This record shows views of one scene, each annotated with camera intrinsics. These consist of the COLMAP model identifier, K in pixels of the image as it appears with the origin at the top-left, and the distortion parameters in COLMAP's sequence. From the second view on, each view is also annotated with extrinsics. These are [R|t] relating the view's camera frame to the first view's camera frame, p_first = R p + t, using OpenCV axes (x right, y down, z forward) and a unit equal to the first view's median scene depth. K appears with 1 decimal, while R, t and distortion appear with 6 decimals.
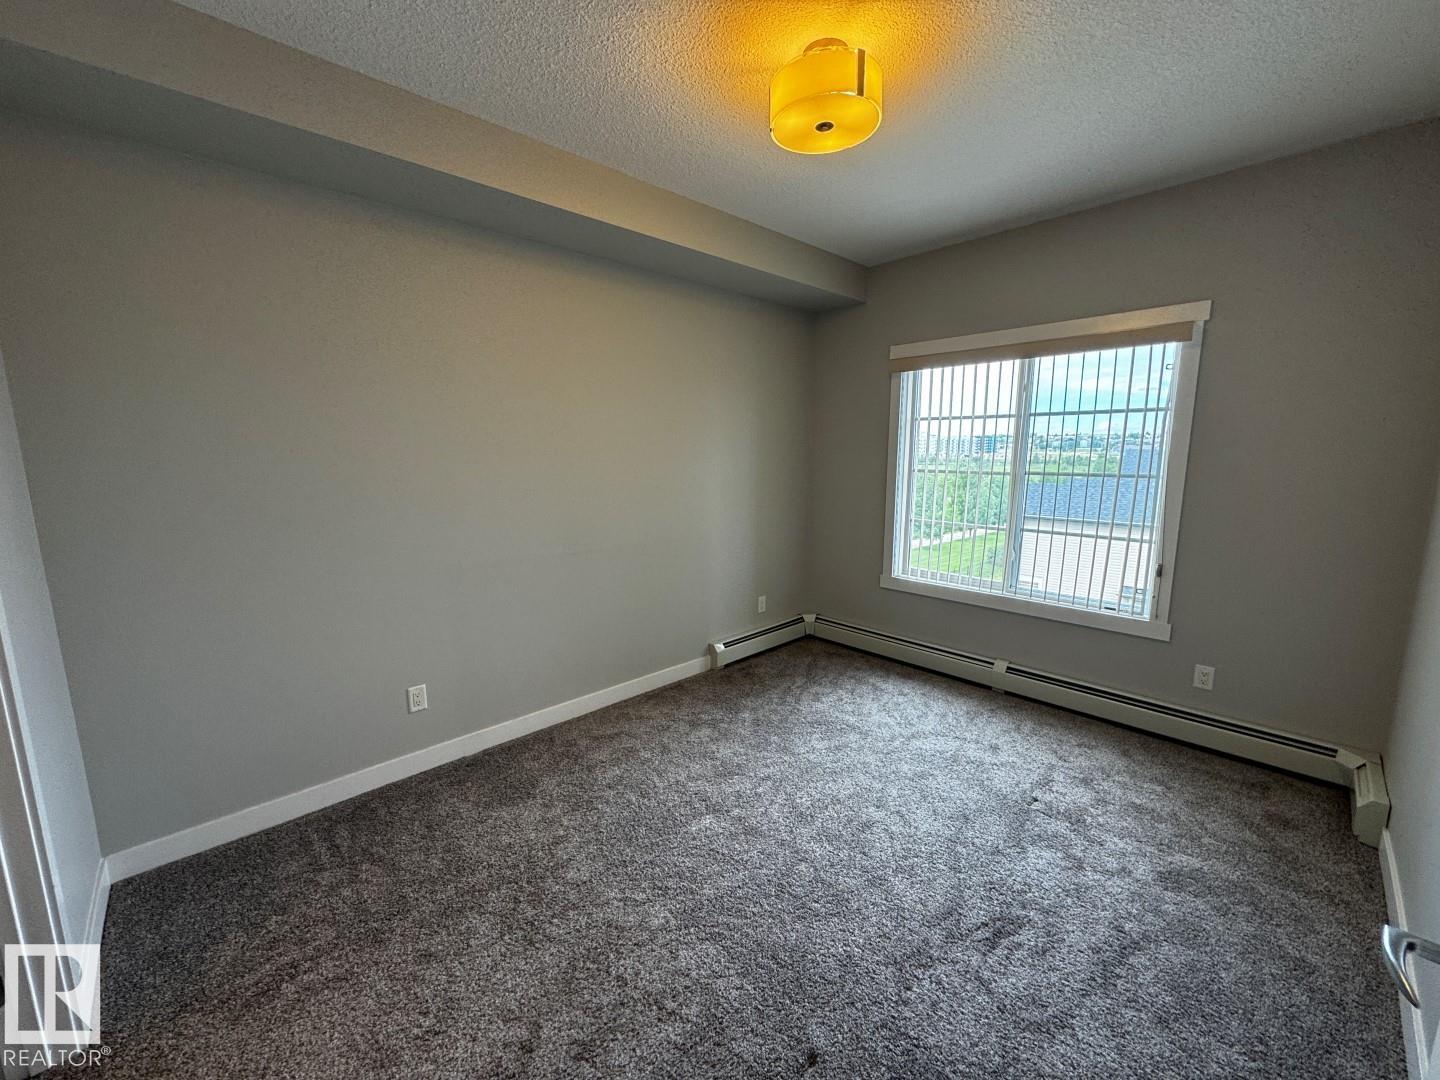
lens RADIAL K [[575.4, 0, 727.0], [0, 575.4, 539.5], [0, 0, 1]] dist [-0.006096, 0.000474]
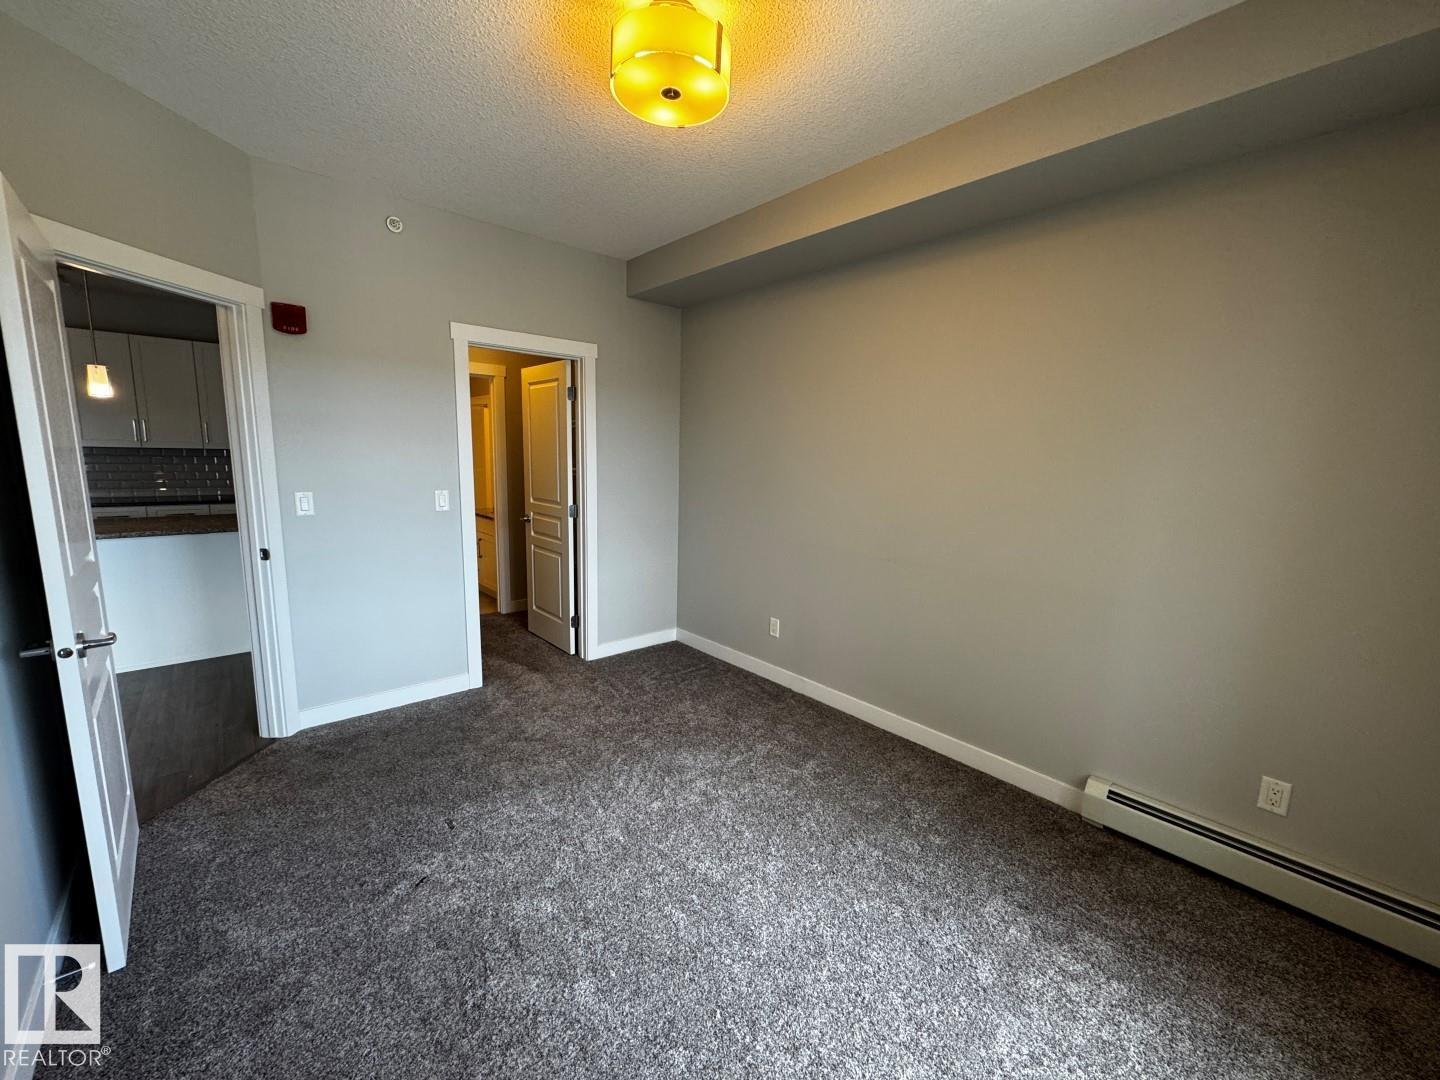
lens RADIAL K [[575.4, 0, 719.9], [0, 575.4, 537.6], [0, 0, 1]] dist [-0.006096, 0.000474]
pose [[-0.054976, 0.137877, -0.988922, 0.592739], [-0.186770, 0.971519, 0.145833, -0.084099], [0.980864, 0.192718, -0.027659, 0.618616]]
